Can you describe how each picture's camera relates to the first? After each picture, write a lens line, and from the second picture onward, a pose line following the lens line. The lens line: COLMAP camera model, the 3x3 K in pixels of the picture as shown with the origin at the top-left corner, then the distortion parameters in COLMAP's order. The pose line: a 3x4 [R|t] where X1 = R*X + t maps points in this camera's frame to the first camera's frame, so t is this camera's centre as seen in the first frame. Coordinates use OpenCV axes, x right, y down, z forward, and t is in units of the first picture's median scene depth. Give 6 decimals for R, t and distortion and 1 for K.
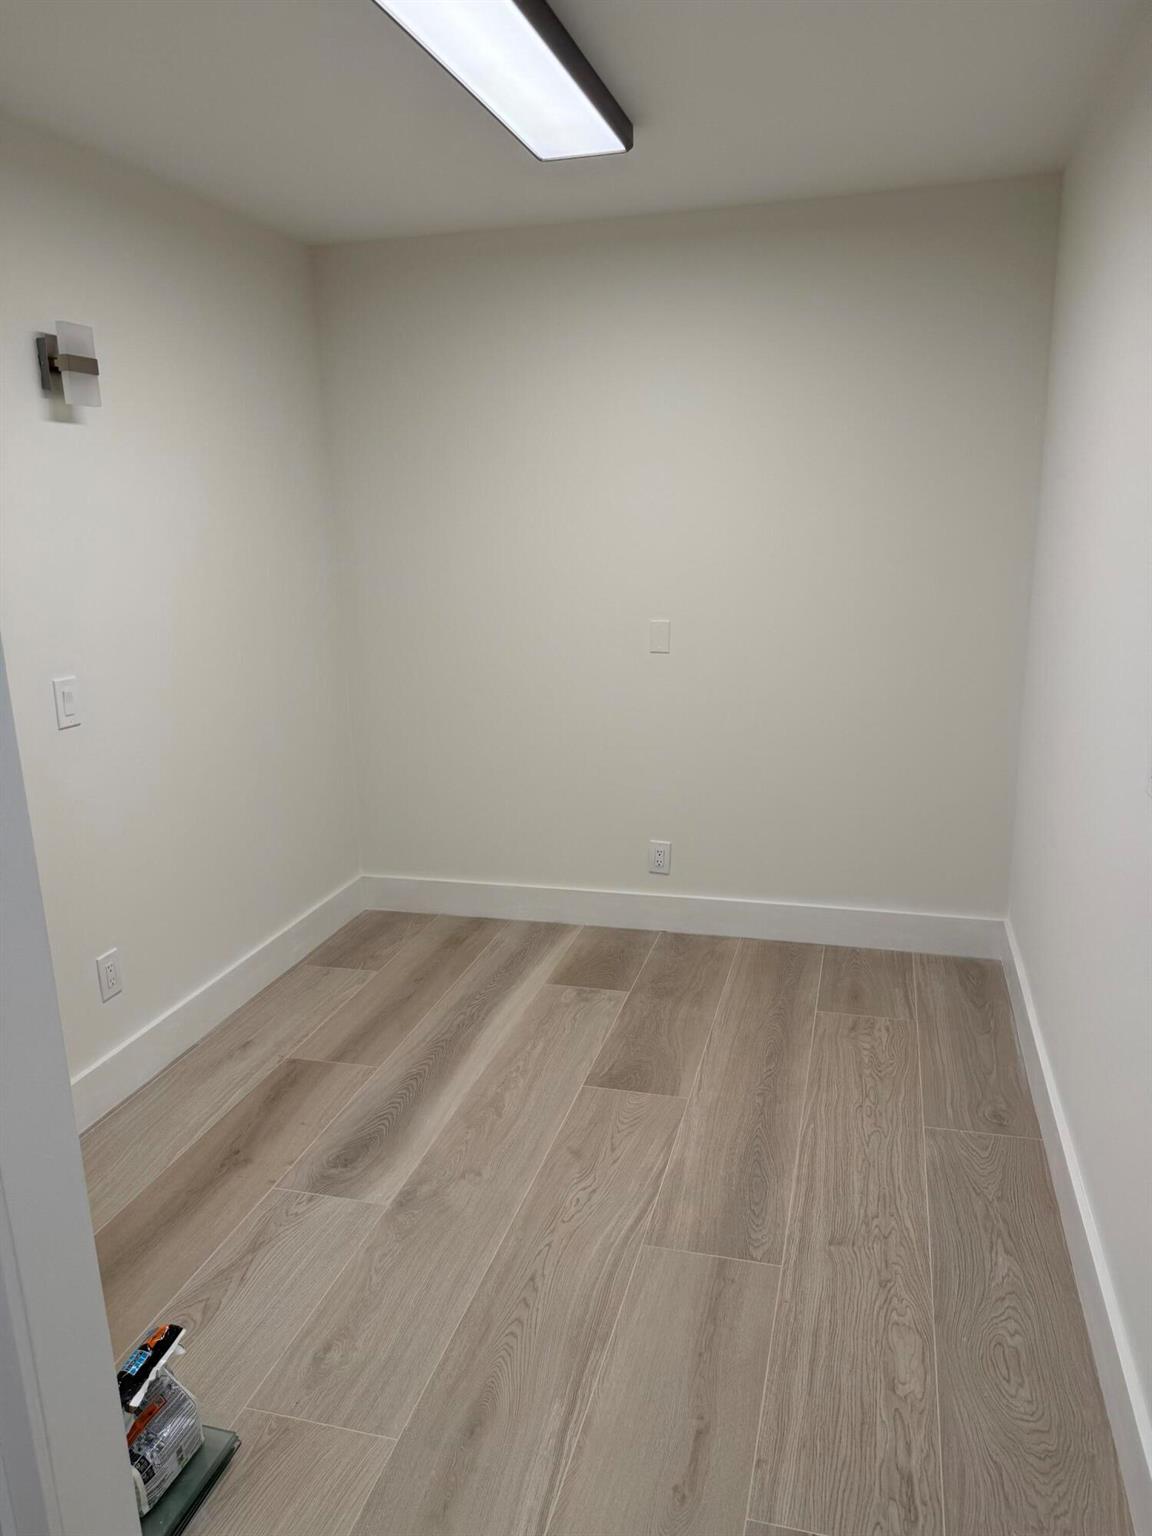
lens RADIAL K [[1080.3, 0, 584.2], [0, 1080.3, 765.1], [0, 0, 1]] dist [0.043717, -0.052696]
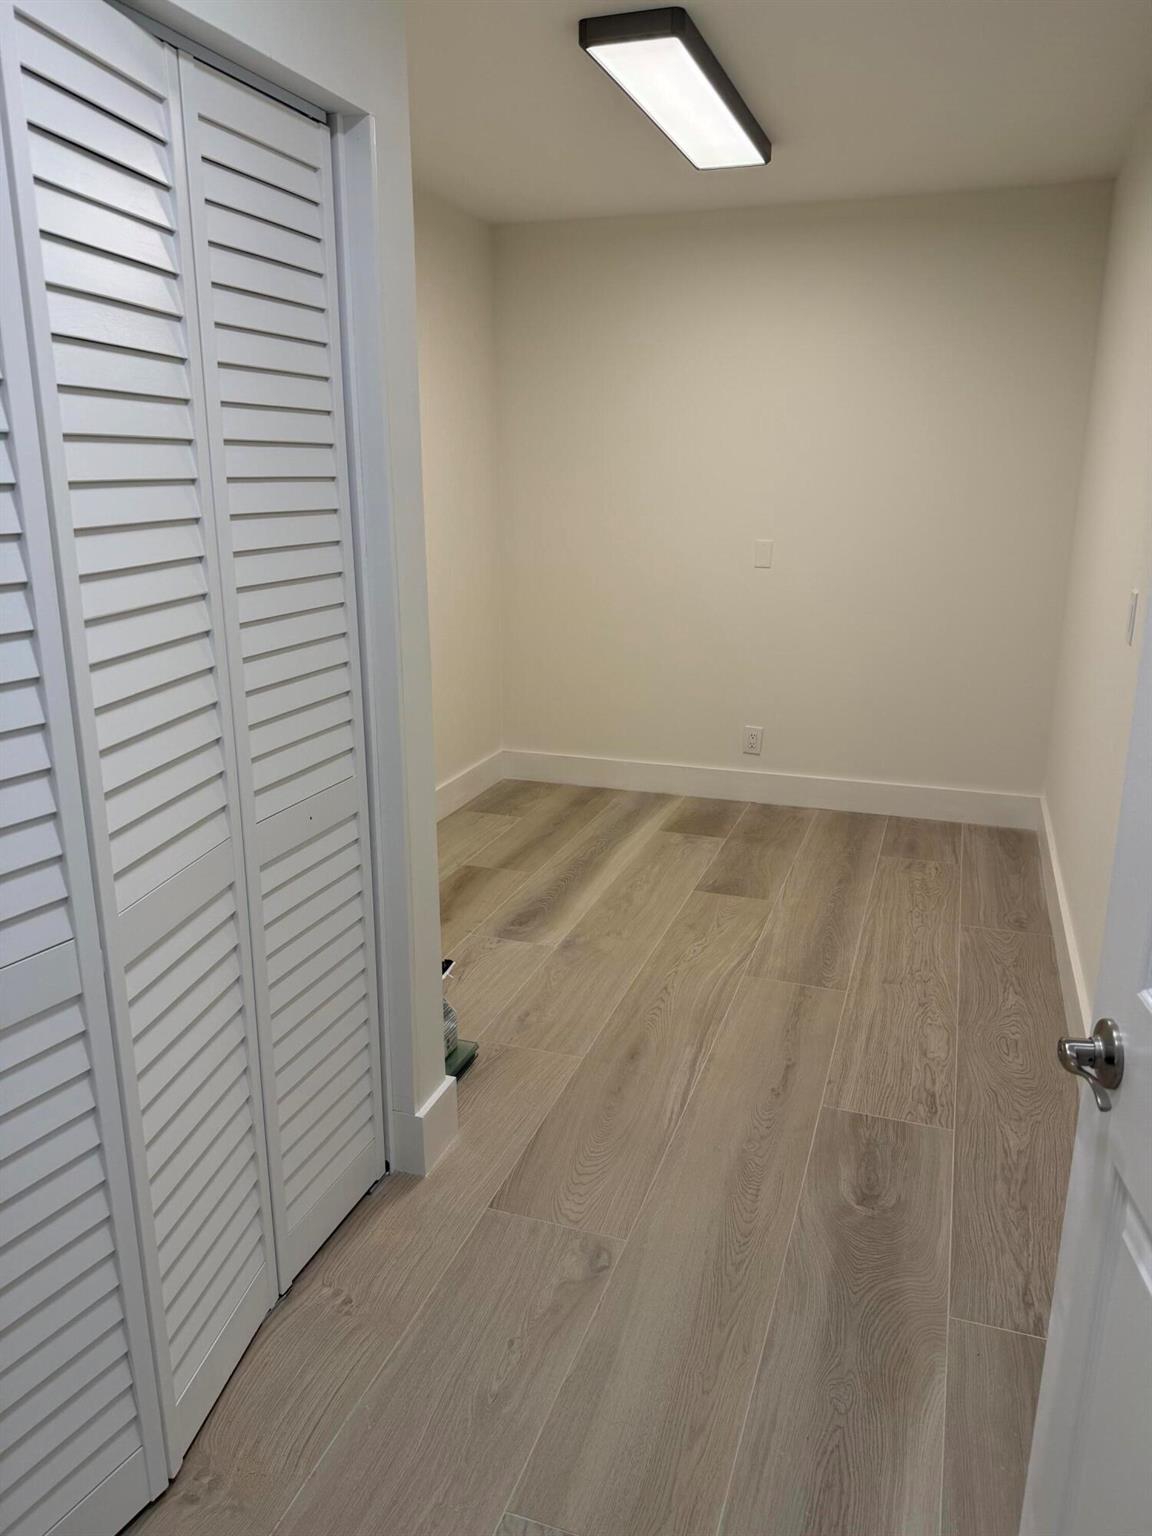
lens RADIAL K [[1080.3, 0, 567.9], [0, 1080.3, 756.1], [0, 0, 1]] dist [0.043717, -0.052696]
pose [[0.996552, 0.043236, -0.070808, -0.074829], [-0.041464, 0.998794, 0.026310, 0.120532], [0.071860, -0.023284, 0.997143, -0.336230]]
